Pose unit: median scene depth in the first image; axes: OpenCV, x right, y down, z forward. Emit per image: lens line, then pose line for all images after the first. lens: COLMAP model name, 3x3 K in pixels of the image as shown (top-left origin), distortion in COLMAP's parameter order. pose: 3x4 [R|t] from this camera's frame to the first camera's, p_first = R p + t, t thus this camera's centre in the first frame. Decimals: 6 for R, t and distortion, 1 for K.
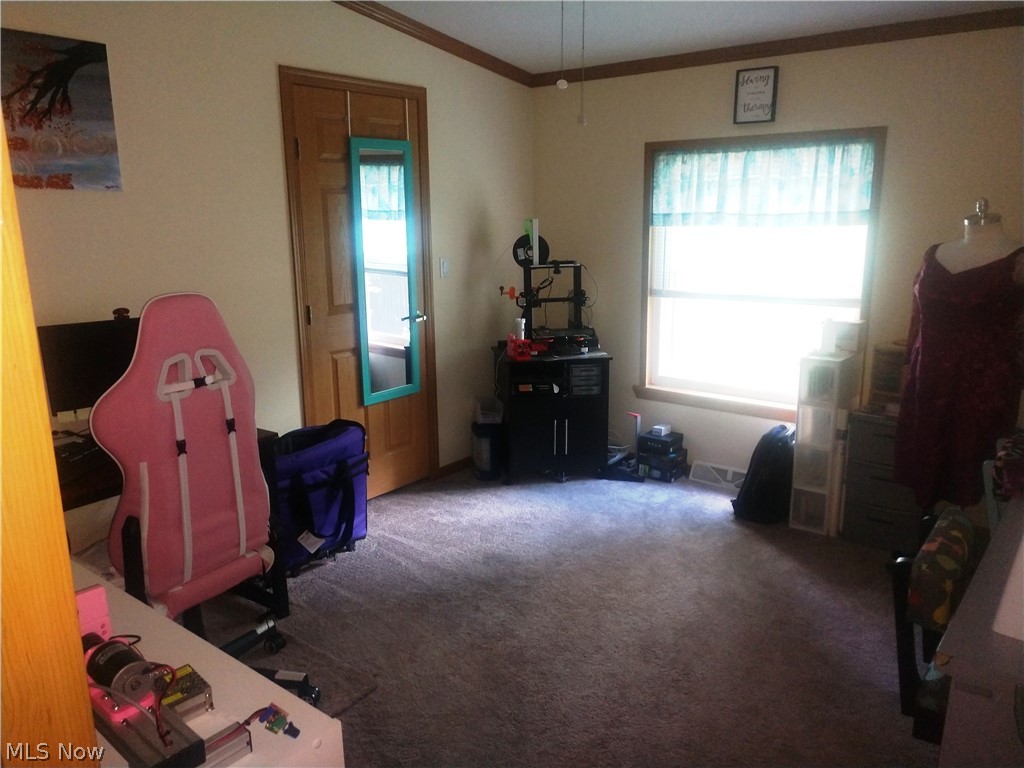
lens RADIAL K [[782.3, 0, 506.6], [0, 782.3, 386.4], [0, 0, 1]] dist [0.019944, 0.008664]
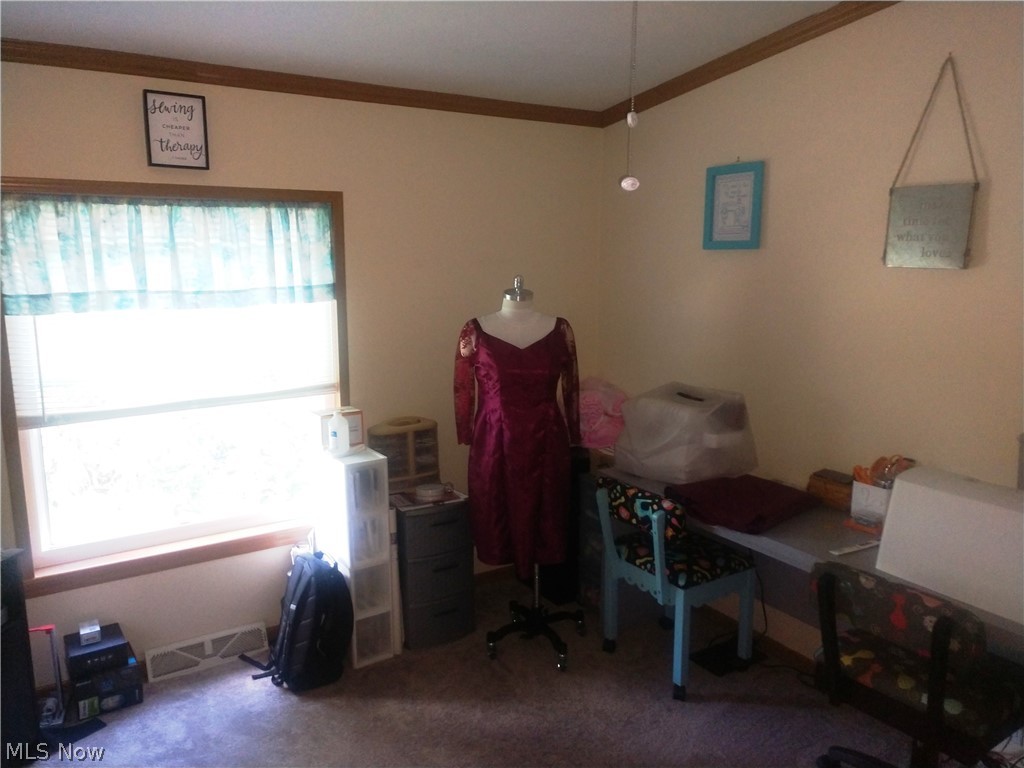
lens RADIAL K [[782.3, 0, 506.2], [0, 782.3, 384.3], [0, 0, 1]] dist [0.019944, 0.008664]
pose [[0.308704, -0.158529, 0.937854, -0.299646], [0.208945, 0.973230, 0.095732, -0.148067], [-0.927924, 0.166407, 0.333564, 0.512272]]
